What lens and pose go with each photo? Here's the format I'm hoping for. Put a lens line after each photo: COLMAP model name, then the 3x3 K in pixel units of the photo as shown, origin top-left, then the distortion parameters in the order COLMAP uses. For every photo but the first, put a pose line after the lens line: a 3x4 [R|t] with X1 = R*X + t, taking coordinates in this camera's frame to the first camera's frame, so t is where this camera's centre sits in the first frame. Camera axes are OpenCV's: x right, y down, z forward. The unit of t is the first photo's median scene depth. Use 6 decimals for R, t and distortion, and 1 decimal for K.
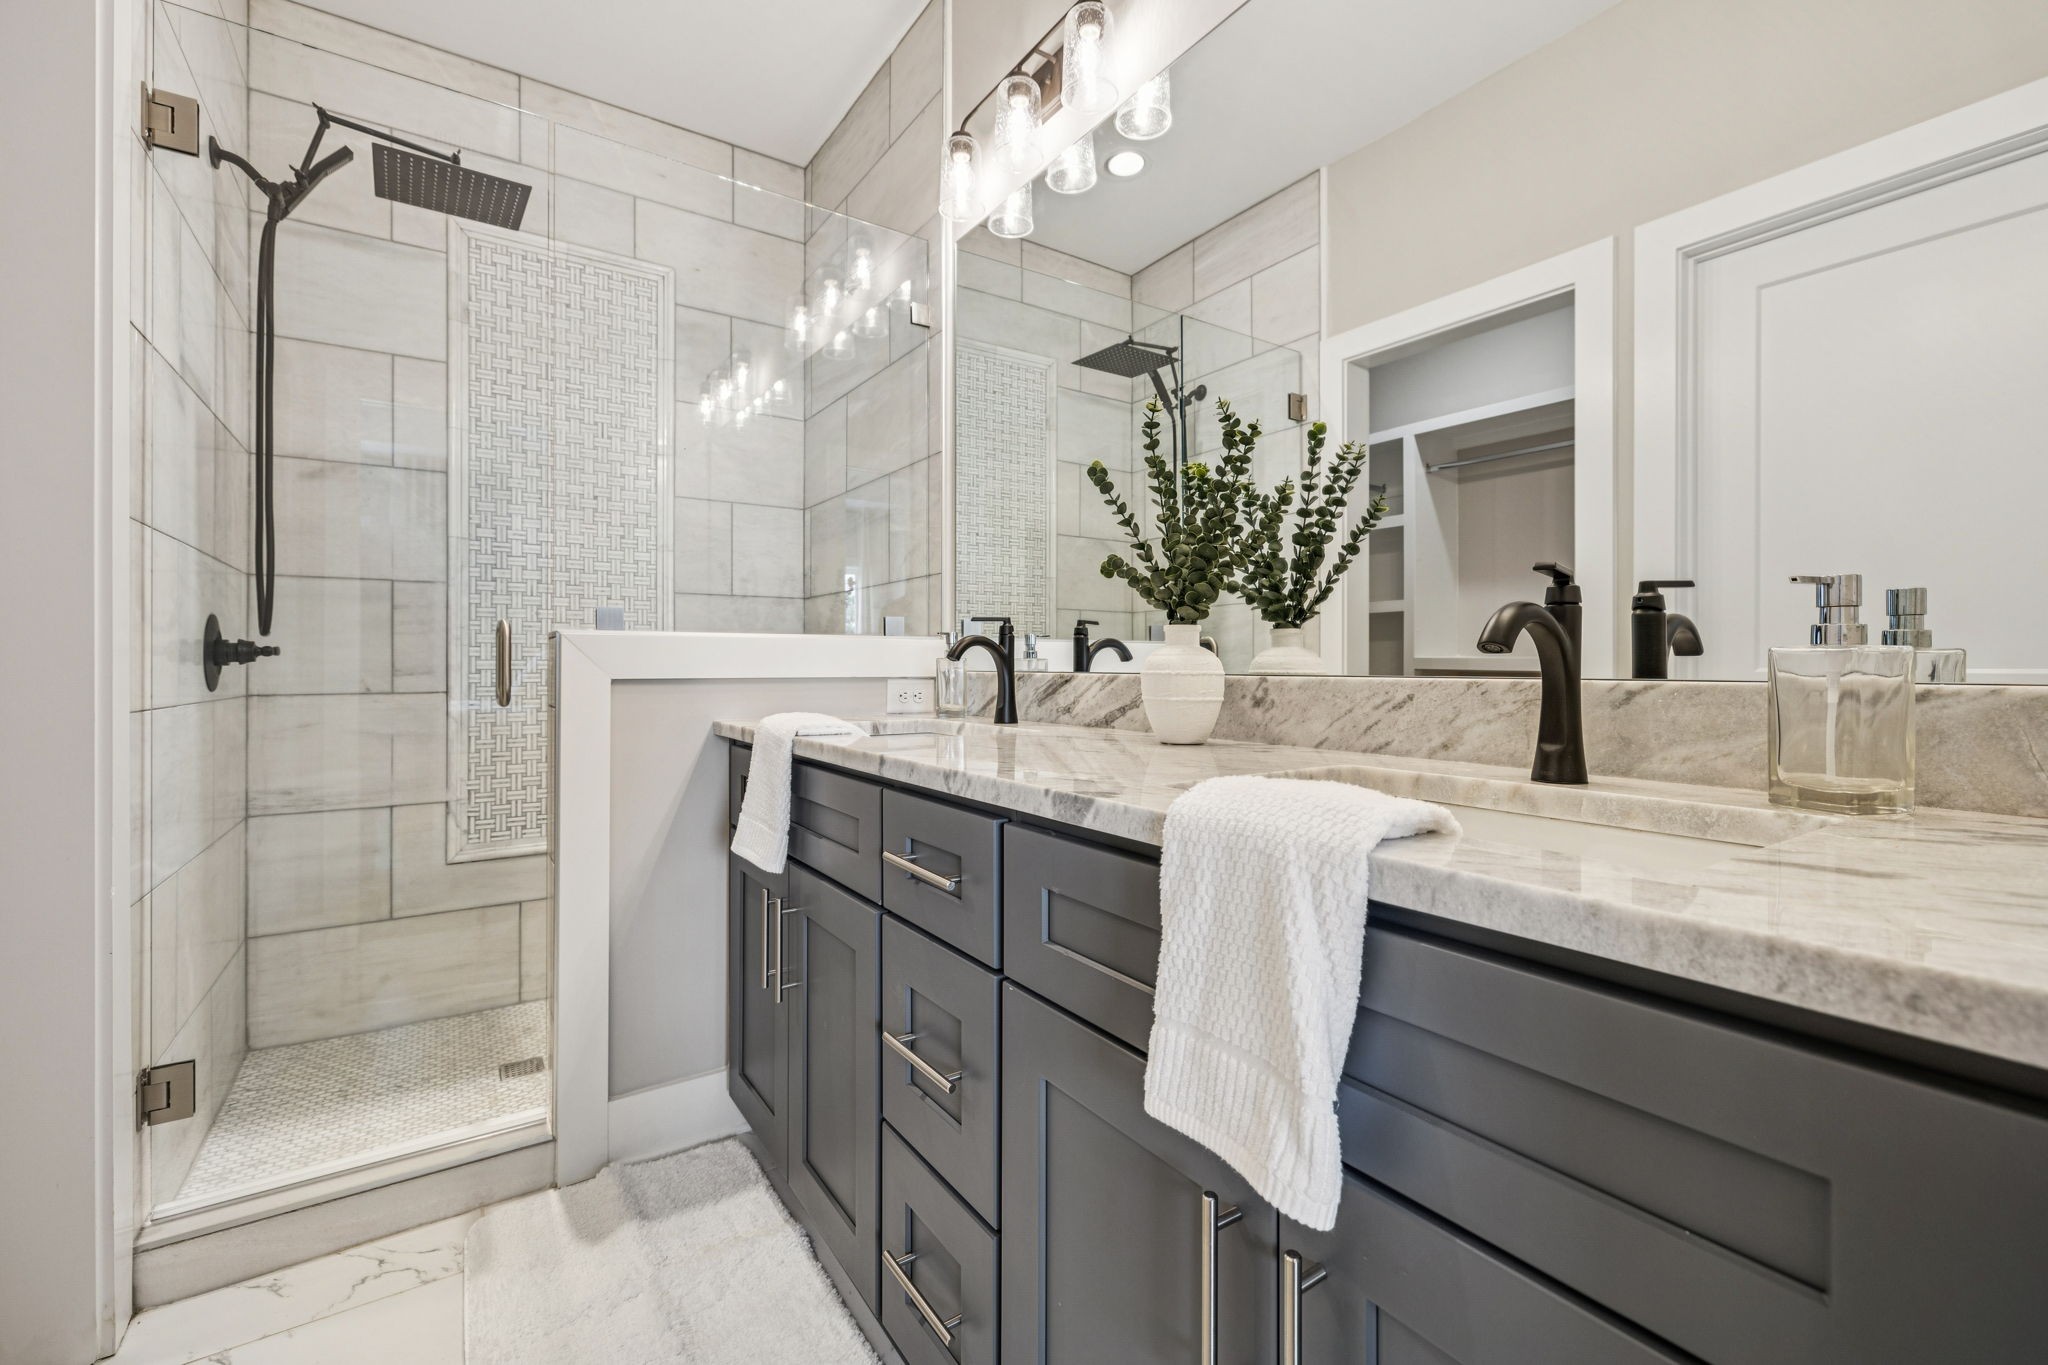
lens RADIAL K [[891.2, 0, 1018.8], [0, 891.2, 674.3], [0, 0, 1]] dist [0.000298, 0.000139]
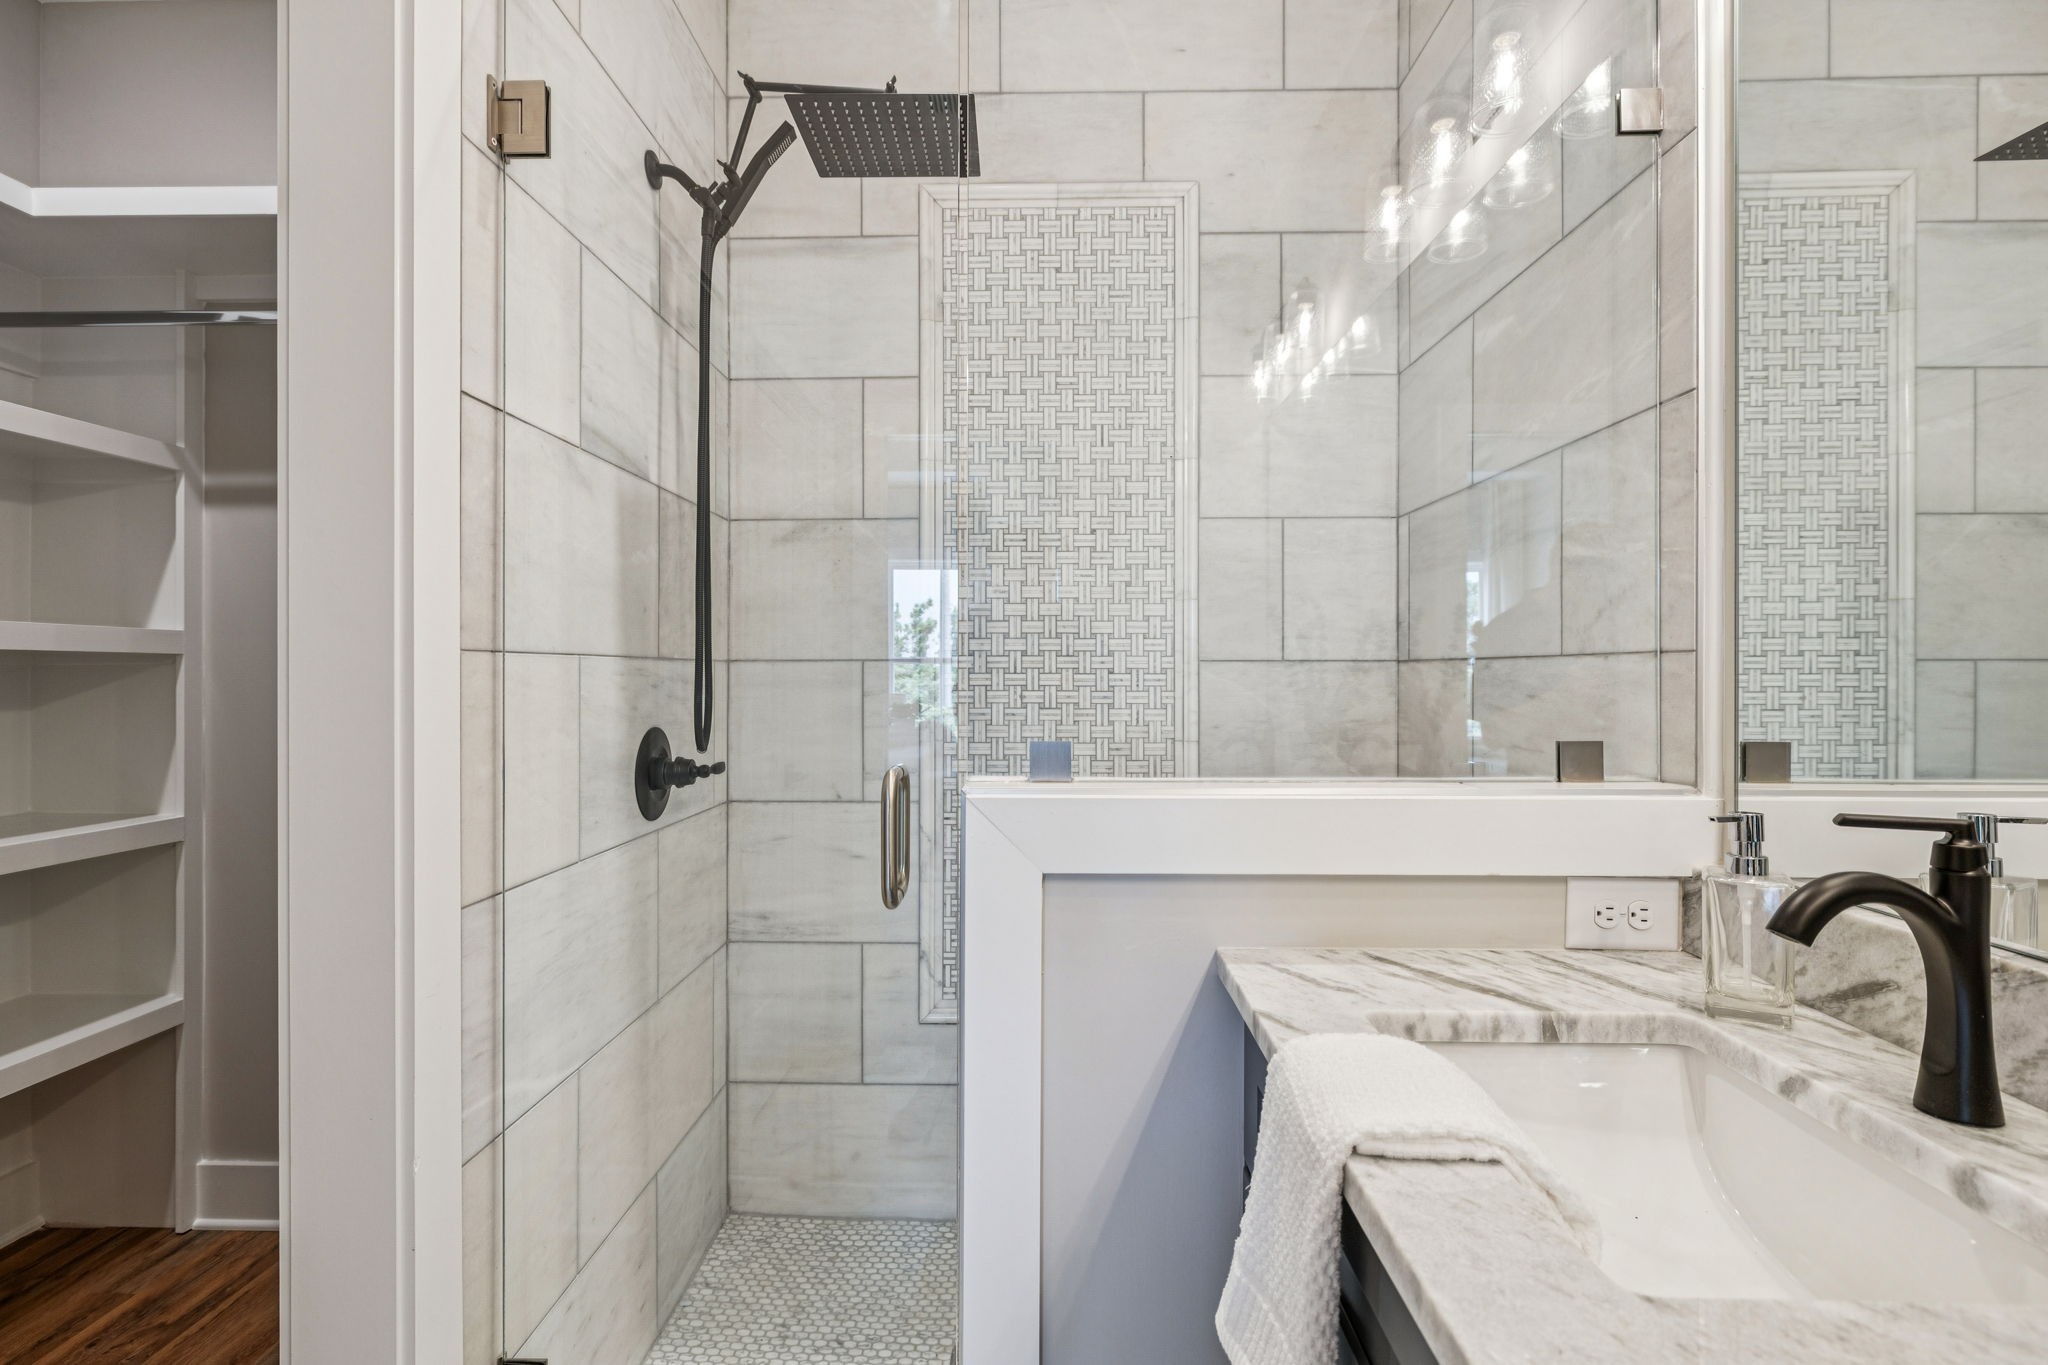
lens RADIAL K [[1004.3, 0, 1026.6], [0, 1004.3, 673.1], [0, 0, 1]] dist [-0.002480, -0.000331]
pose [[0.823903, -0.001438, -0.566729, -0.067311], [0.000776, 0.999999, -0.001409, -0.087194], [0.566730, 0.000721, 0.823903, 0.321412]]
